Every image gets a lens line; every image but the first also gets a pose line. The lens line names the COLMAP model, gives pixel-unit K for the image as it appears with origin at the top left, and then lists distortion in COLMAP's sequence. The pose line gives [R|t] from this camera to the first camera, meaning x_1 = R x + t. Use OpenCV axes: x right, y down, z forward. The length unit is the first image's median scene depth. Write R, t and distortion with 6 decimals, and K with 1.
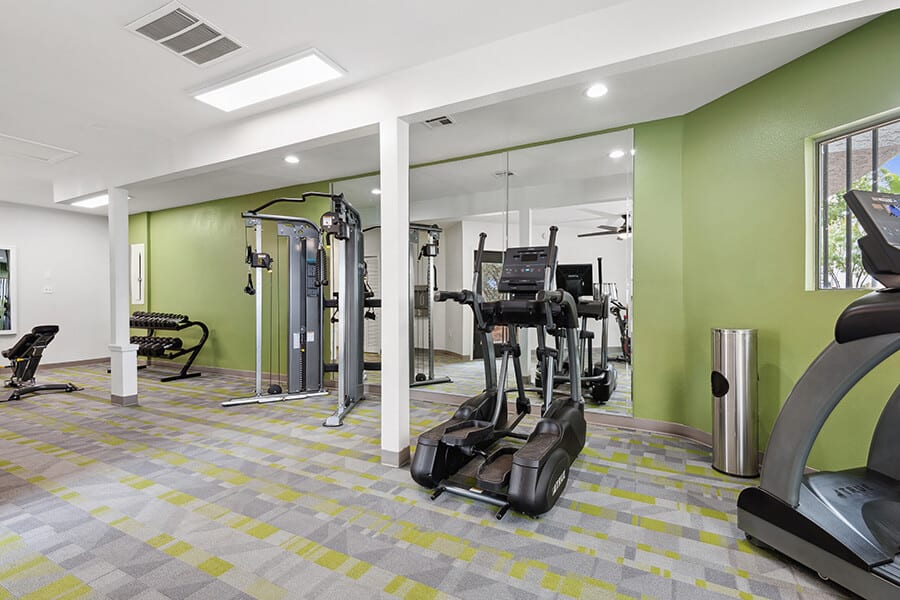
lens RADIAL K [[401.5, 0, 429.6], [0, 401.5, 301.1], [0, 0, 1]] dist [0.038370, -0.018643]
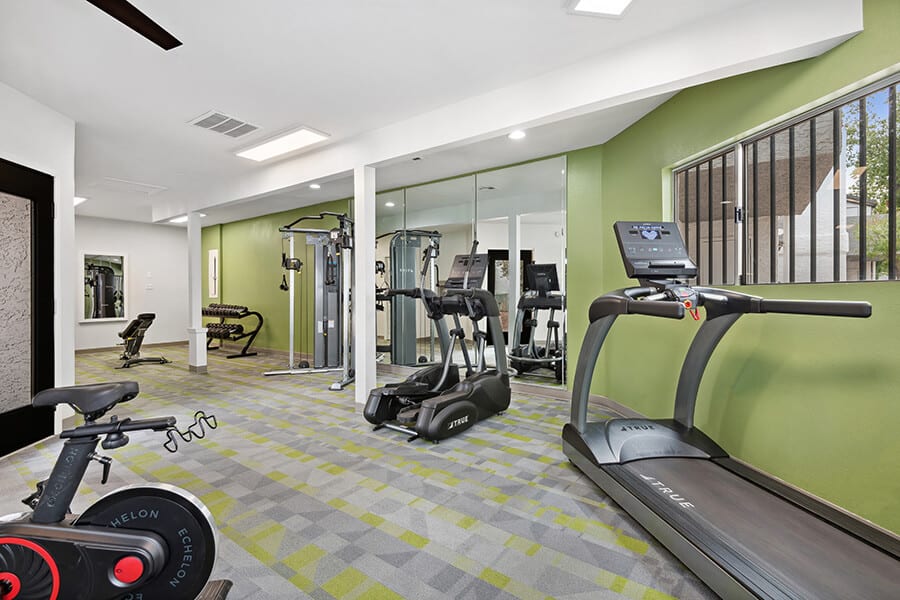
lens RADIAL K [[415.6, 0, 440.2], [0, 415.6, 292.3], [0, 0, 1]] dist [0.047294, -0.022673]
pose [[0.987733, -0.001699, -0.156145, 0.266766], [0.000904, 0.999986, -0.005165, -0.003282], [0.156151, 0.004961, 0.987721, -0.257776]]
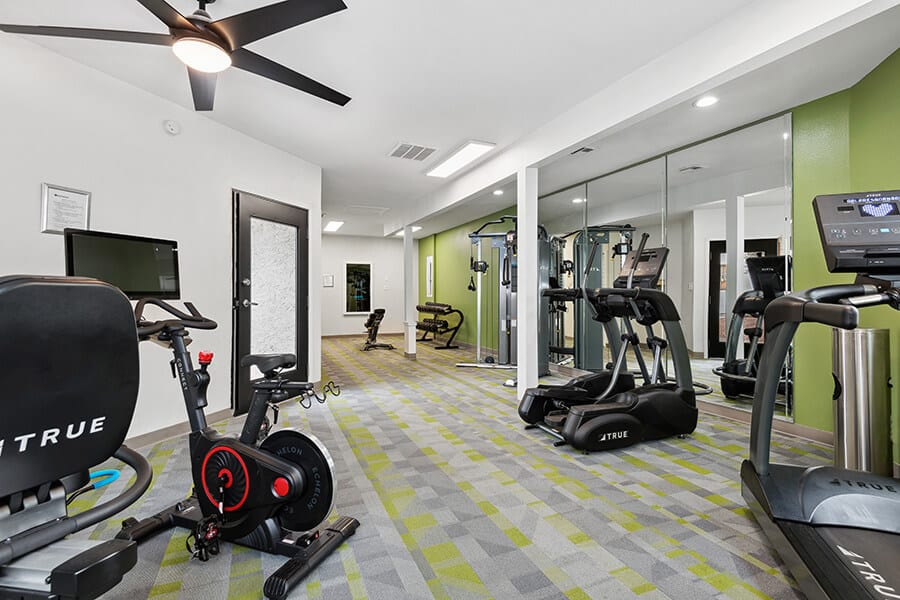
lens RADIAL K [[415.6, 0, 440.2], [0, 415.6, 292.3], [0, 0, 1]] dist [0.047294, -0.022673]
pose [[0.775031, -0.000175, -0.631923, 0.405884], [-0.004434, 0.999974, -0.005715, -0.002031], [0.631908, 0.007231, 0.775010, -0.218211]]
